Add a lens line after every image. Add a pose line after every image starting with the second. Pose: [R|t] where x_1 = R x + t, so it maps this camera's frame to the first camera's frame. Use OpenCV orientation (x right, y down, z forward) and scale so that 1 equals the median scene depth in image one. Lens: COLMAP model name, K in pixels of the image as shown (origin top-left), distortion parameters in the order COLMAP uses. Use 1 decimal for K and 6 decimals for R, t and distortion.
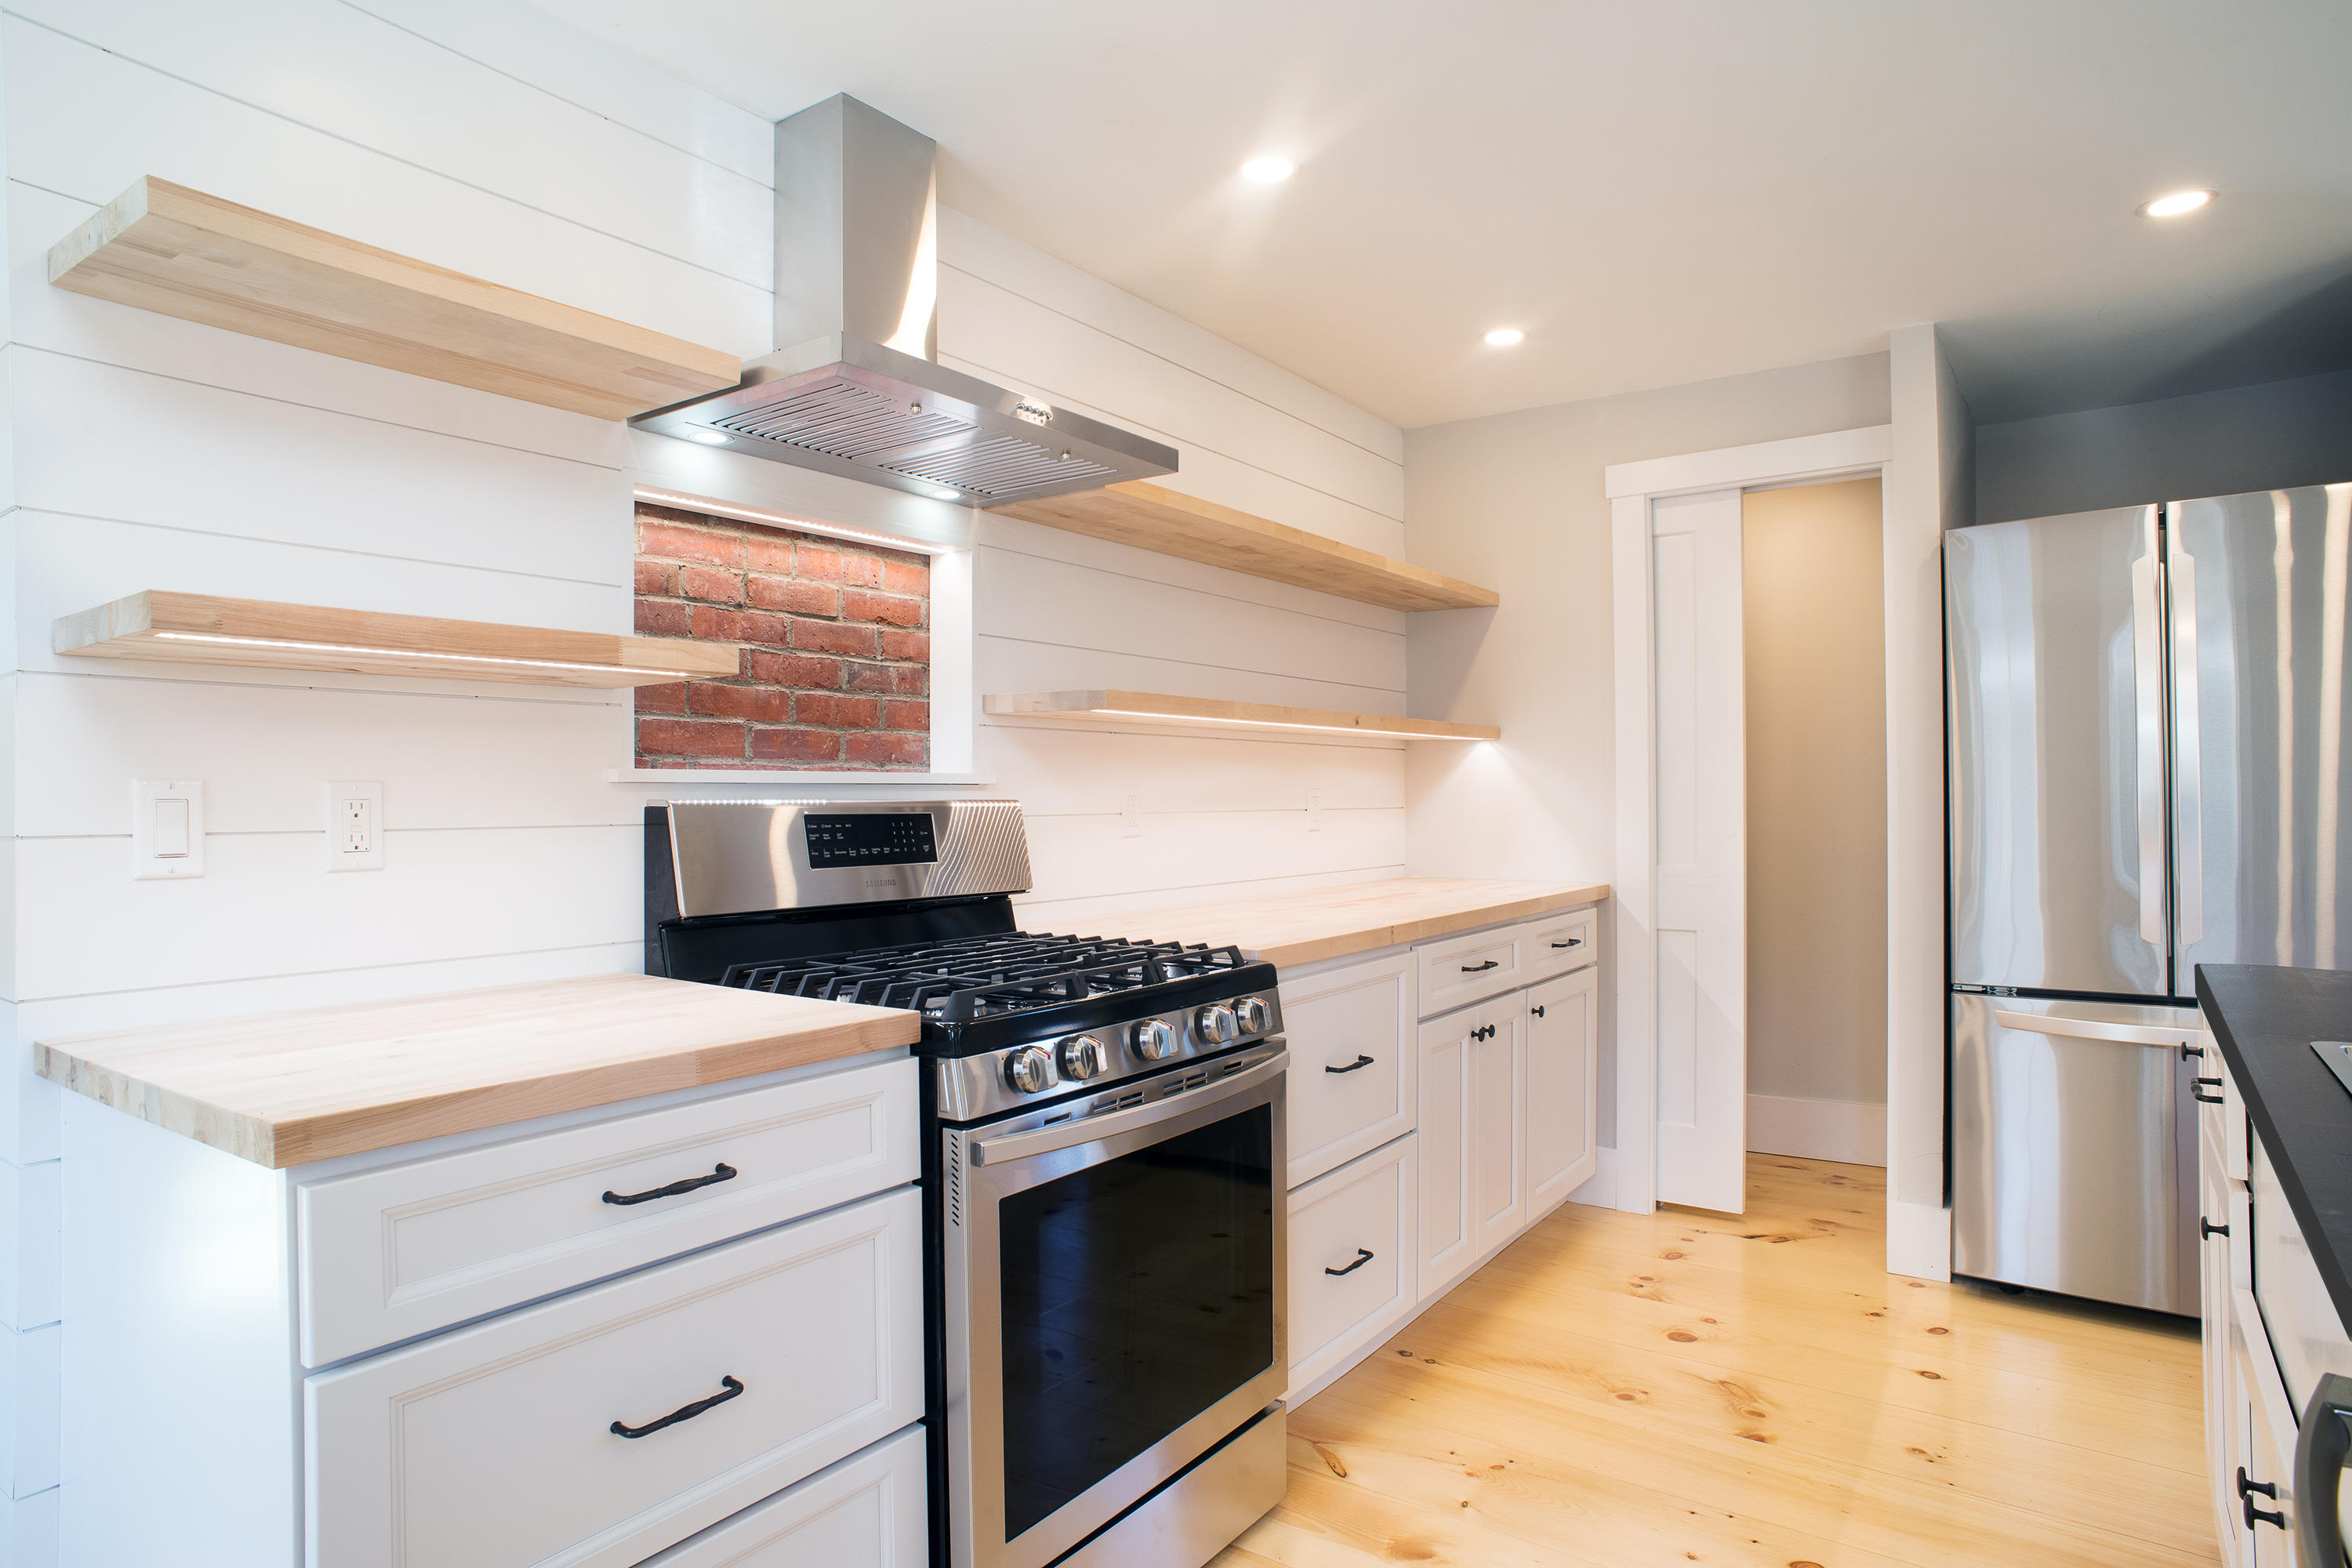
lens RADIAL K [[1337.9, 0, 1171.6], [0, 1337.9, 801.1], [0, 0, 1]] dist [-0.101869, 0.072838]
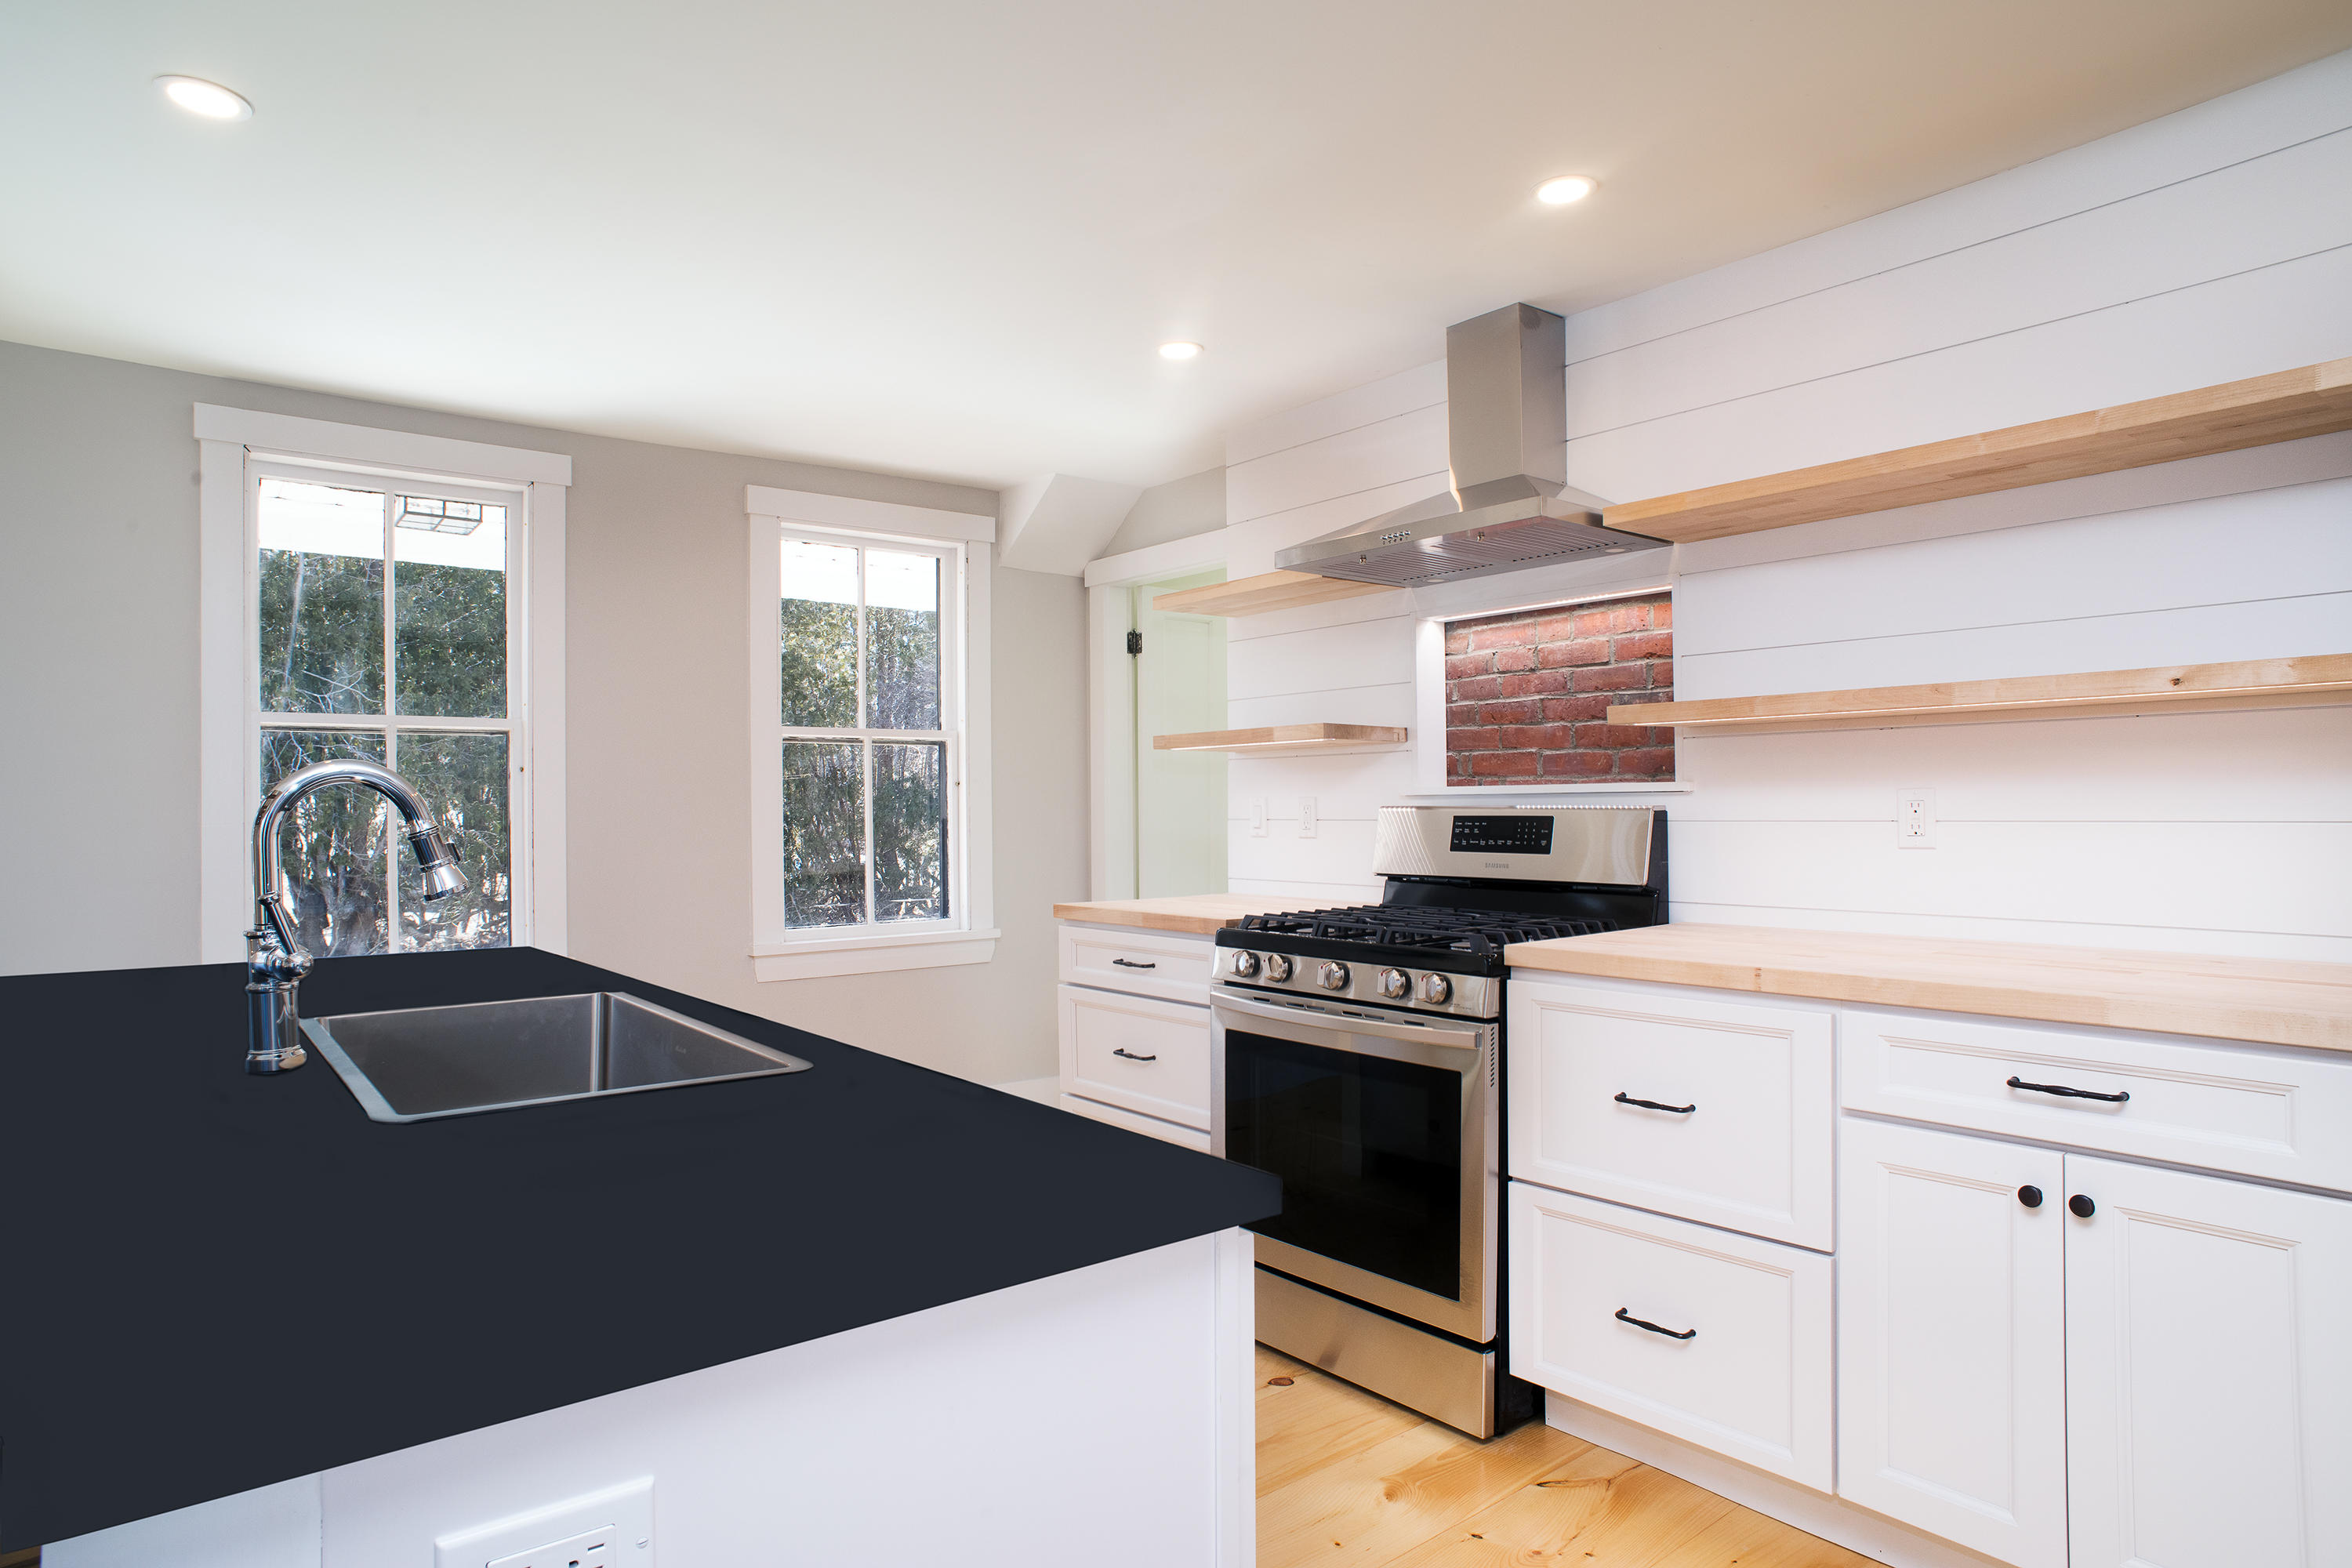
lens RADIAL K [[1337.9, 0, 1171.6], [0, 1337.9, 801.1], [0, 0, 1]] dist [-0.101869, 0.072838]
pose [[-0.268091, 0.004212, -0.963384, 1.148812], [0.007526, 0.999969, 0.002278, -0.011081], [0.963364, -0.006640, -0.268114, 0.988571]]
